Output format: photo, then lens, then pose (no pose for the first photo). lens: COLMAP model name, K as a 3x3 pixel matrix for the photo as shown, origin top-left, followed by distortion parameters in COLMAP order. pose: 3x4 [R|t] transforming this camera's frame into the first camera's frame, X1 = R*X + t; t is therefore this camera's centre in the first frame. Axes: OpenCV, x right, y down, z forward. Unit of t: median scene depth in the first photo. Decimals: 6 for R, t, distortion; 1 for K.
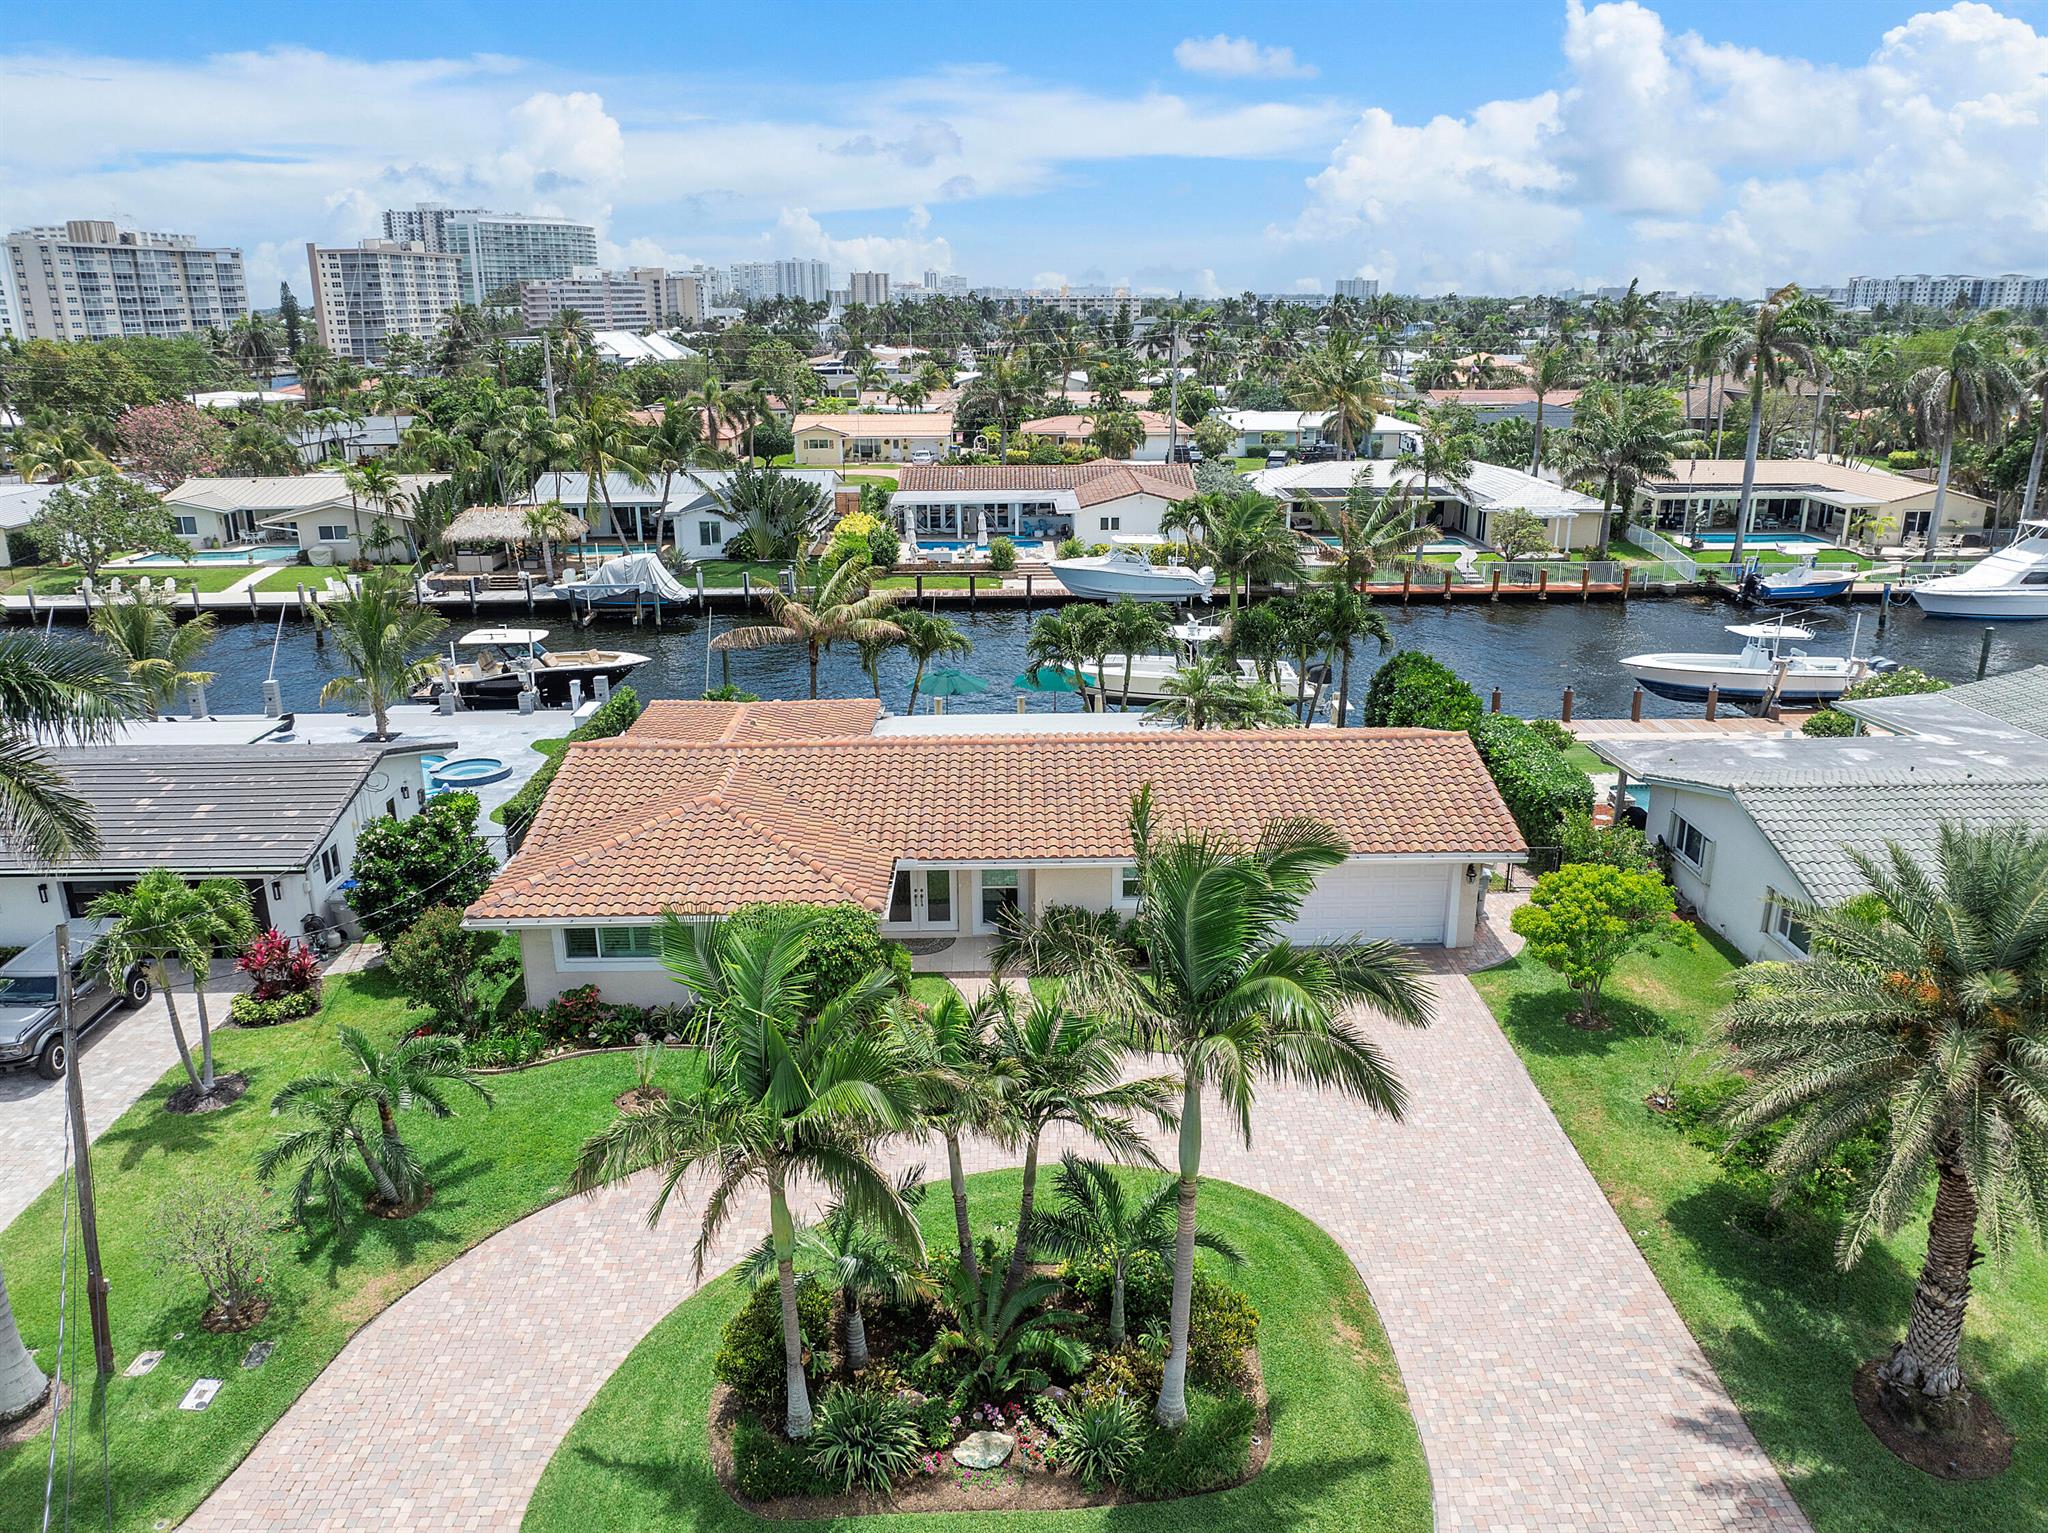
lens RADIAL K [[1465.5, 0, 1020.4], [0, 1465.5, 744.2], [0, 0, 1]] dist [-0.050352, 0.031766]
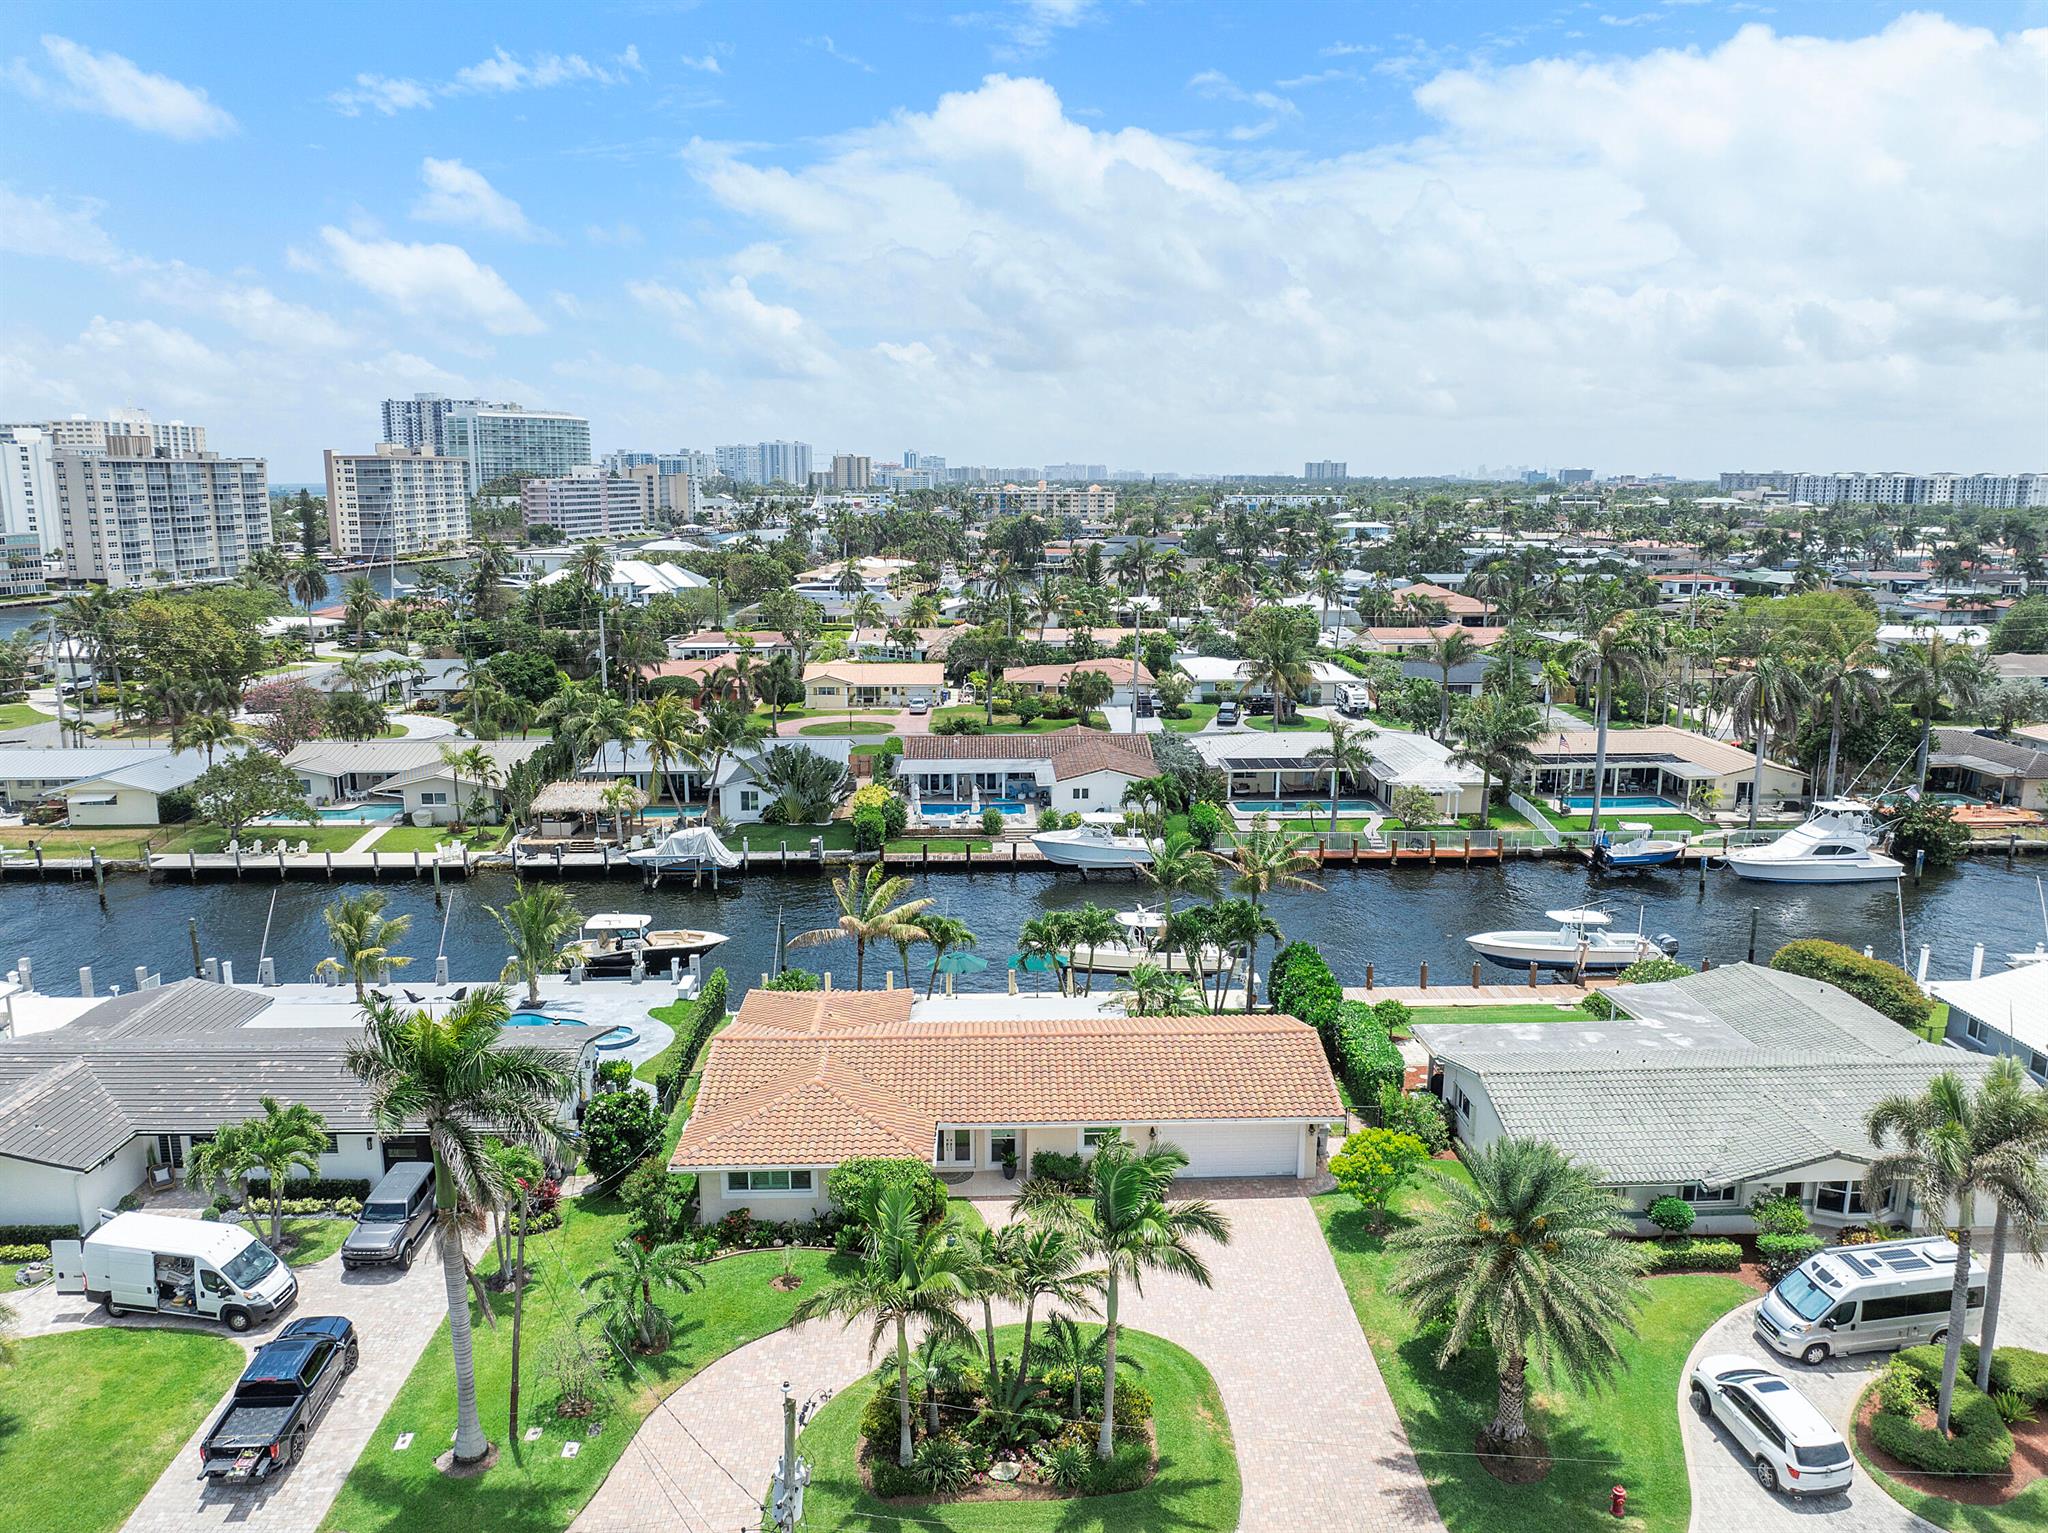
lens RADIAL K [[1473.6, 0, 1024.0], [0, 1473.6, 766.5], [0, 0, 1]] dist [-0.039176, 0.008184]
pose [[0.999820, 0.003574, 0.018650, -0.009648], [-0.001692, 0.994991, -0.099946, -0.057607], [-0.018913, 0.099897, 0.994818, -0.239481]]
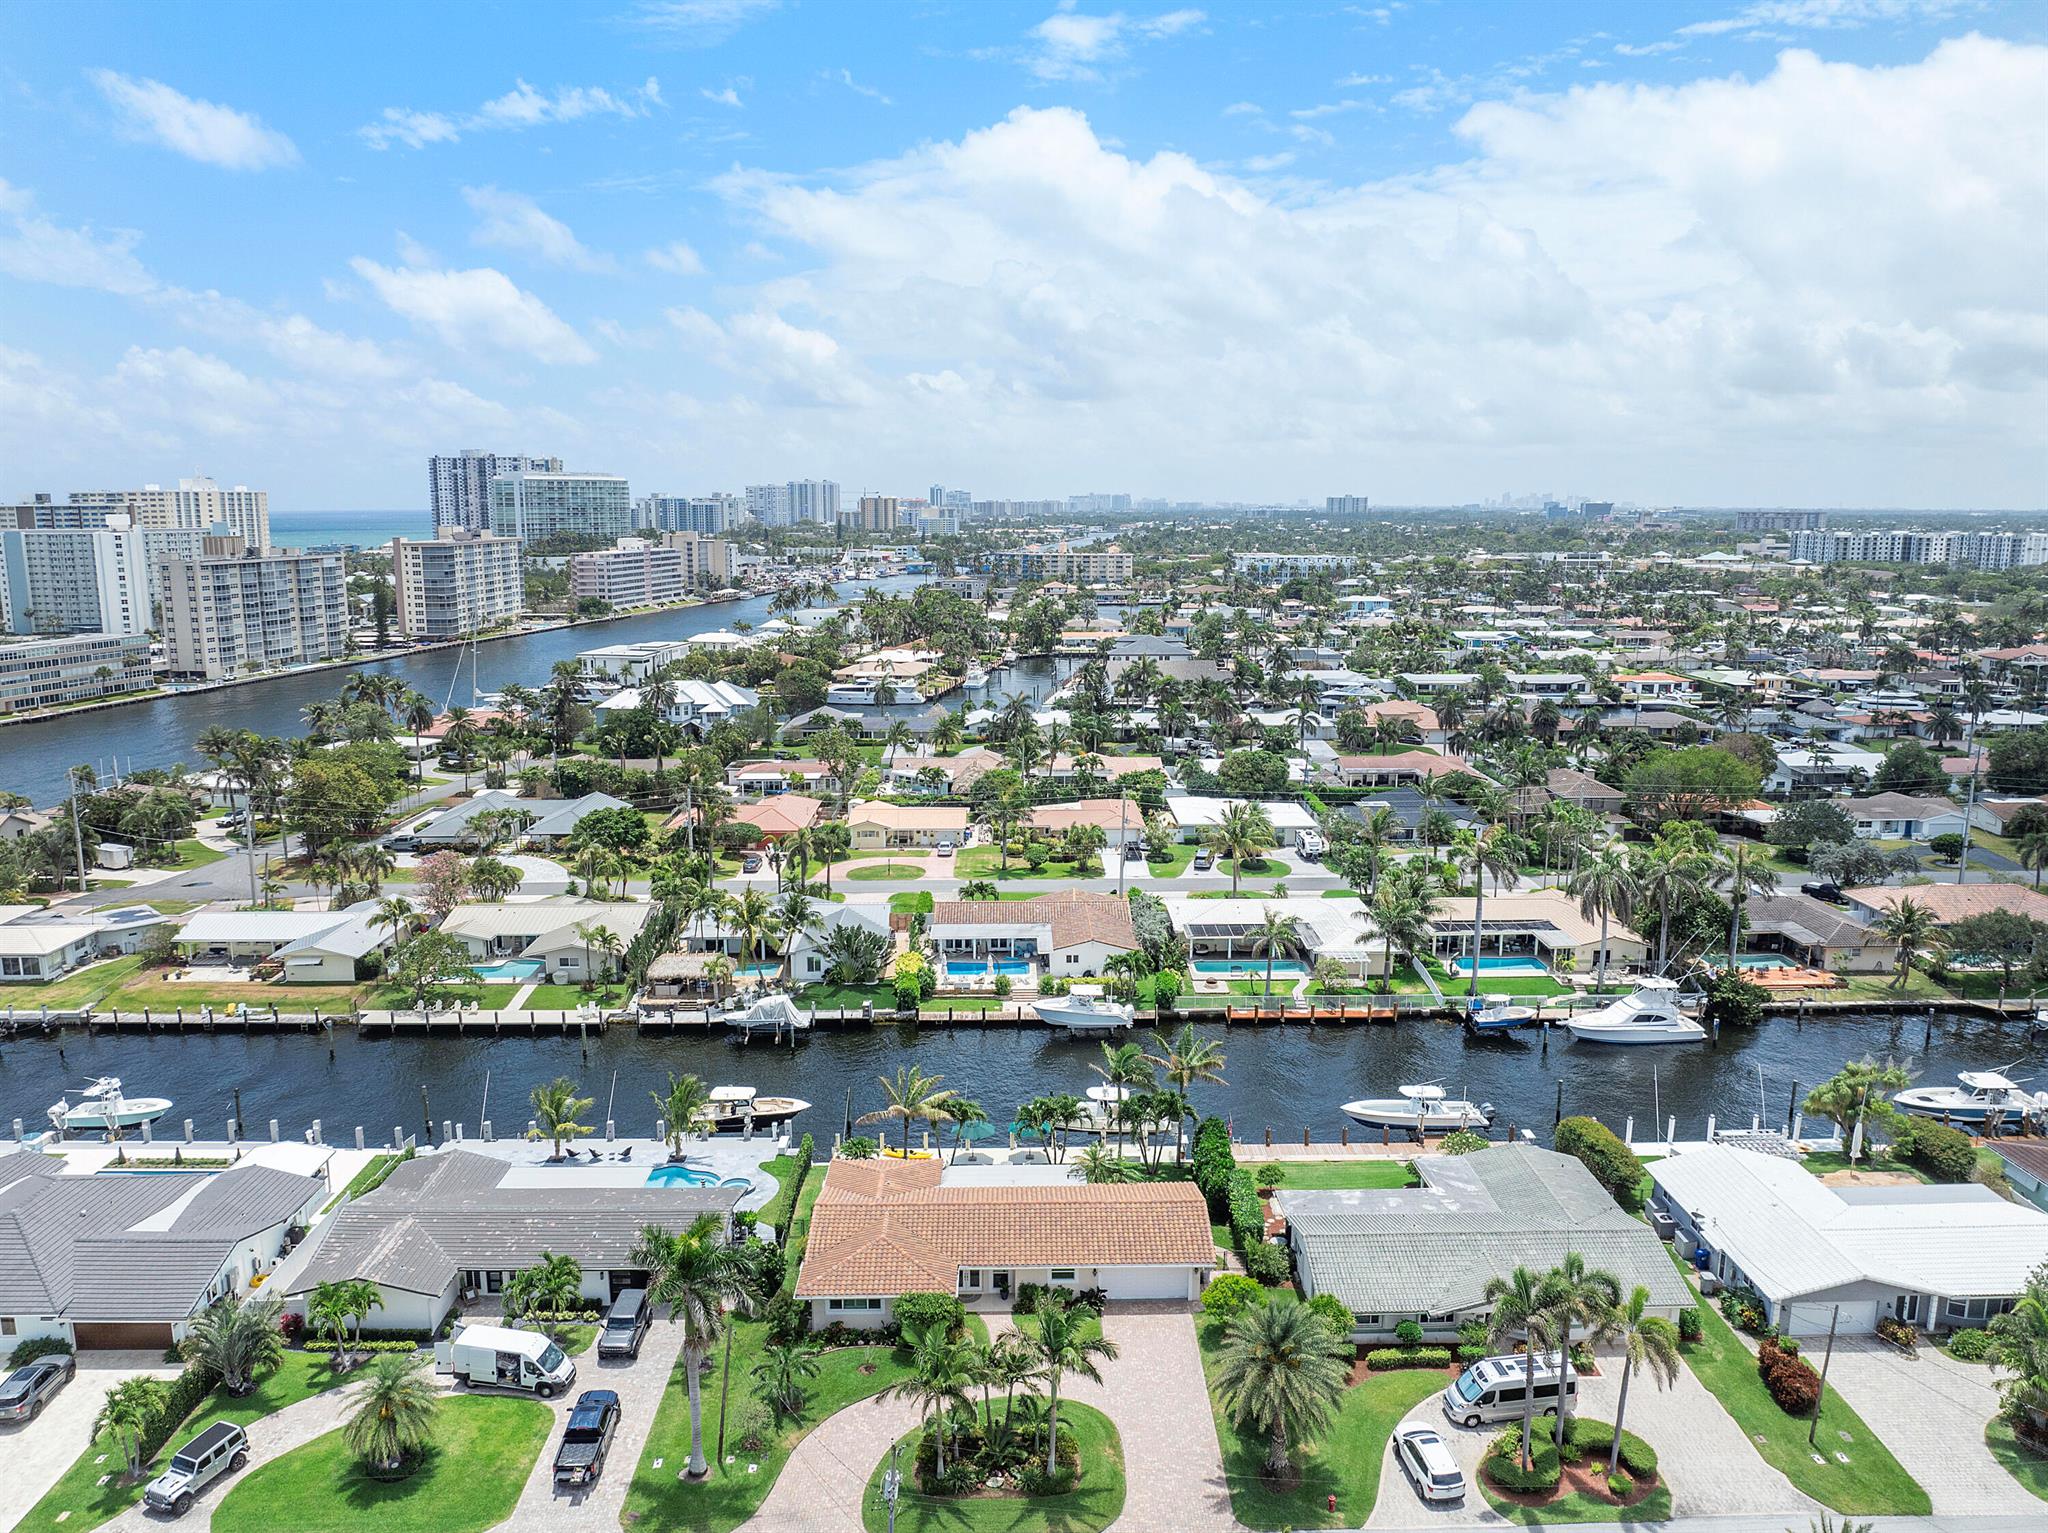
lens RADIAL K [[1473.6, 0, 1024.0], [0, 1473.6, 766.5], [0, 0, 1]] dist [-0.039176, 0.008184]
pose [[0.999978, 0.006284, 0.001911, 0.006277], [-0.006019, 0.993173, -0.116491, -0.192276], [-0.002630, 0.116477, 0.993190, -0.637269]]
